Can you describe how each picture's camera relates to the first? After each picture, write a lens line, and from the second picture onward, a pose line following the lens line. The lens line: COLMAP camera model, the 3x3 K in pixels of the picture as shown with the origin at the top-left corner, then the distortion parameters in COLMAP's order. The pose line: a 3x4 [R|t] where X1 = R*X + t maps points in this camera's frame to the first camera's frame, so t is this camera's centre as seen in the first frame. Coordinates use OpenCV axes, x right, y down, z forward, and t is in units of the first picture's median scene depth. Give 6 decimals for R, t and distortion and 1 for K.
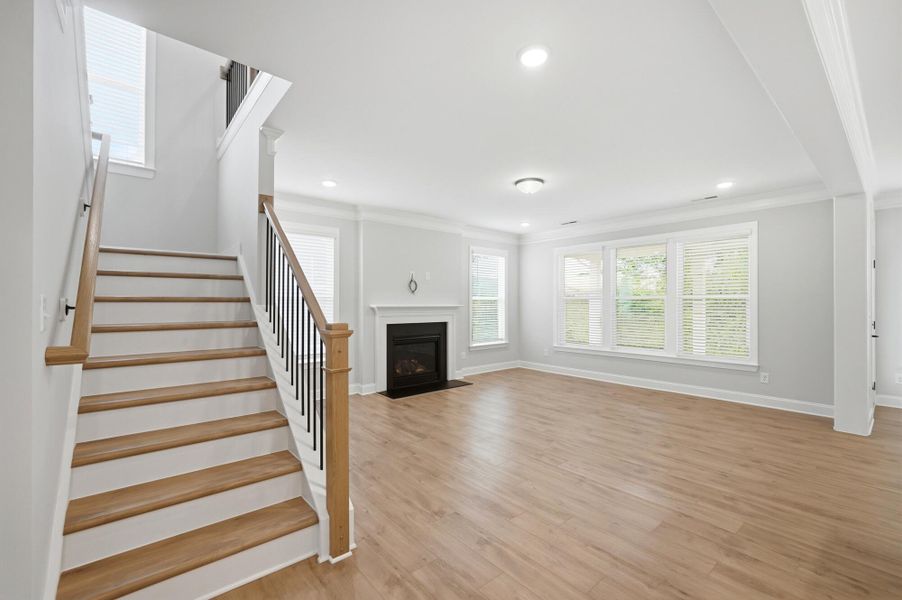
lens RADIAL K [[382.8, 0, 444.8], [0, 382.8, 300.1], [0, 0, 1]] dist [-0.009461, -0.000137]
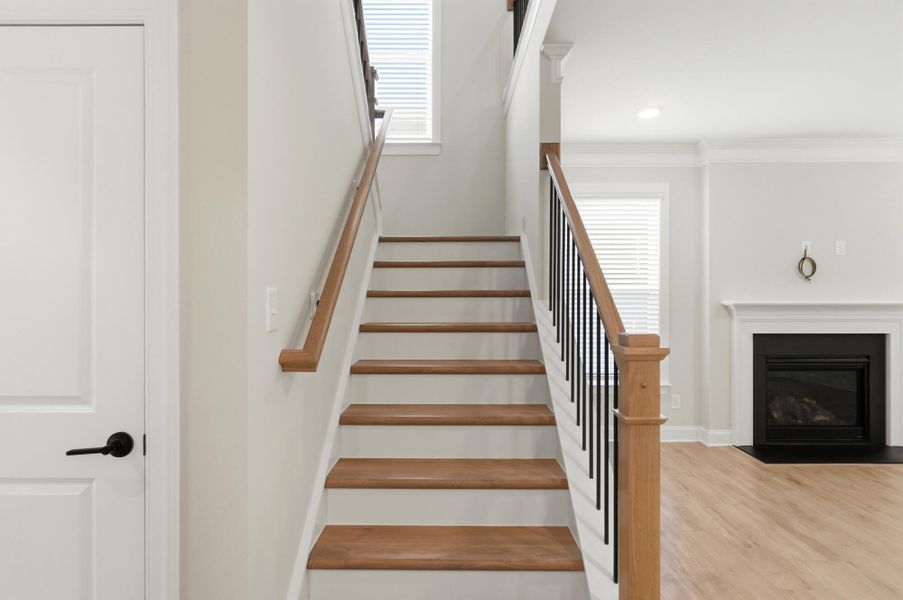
lens RADIAL K [[502.7, 0, 452.9], [0, 502.7, 300.3], [0, 0, 1]] dist [-0.001869, -0.000814]
pose [[0.765924, 0.001690, -0.642929, -0.013406], [0.005959, 0.999935, 0.009727, 0.001856], [0.642903, -0.011282, 0.765864, 0.178876]]
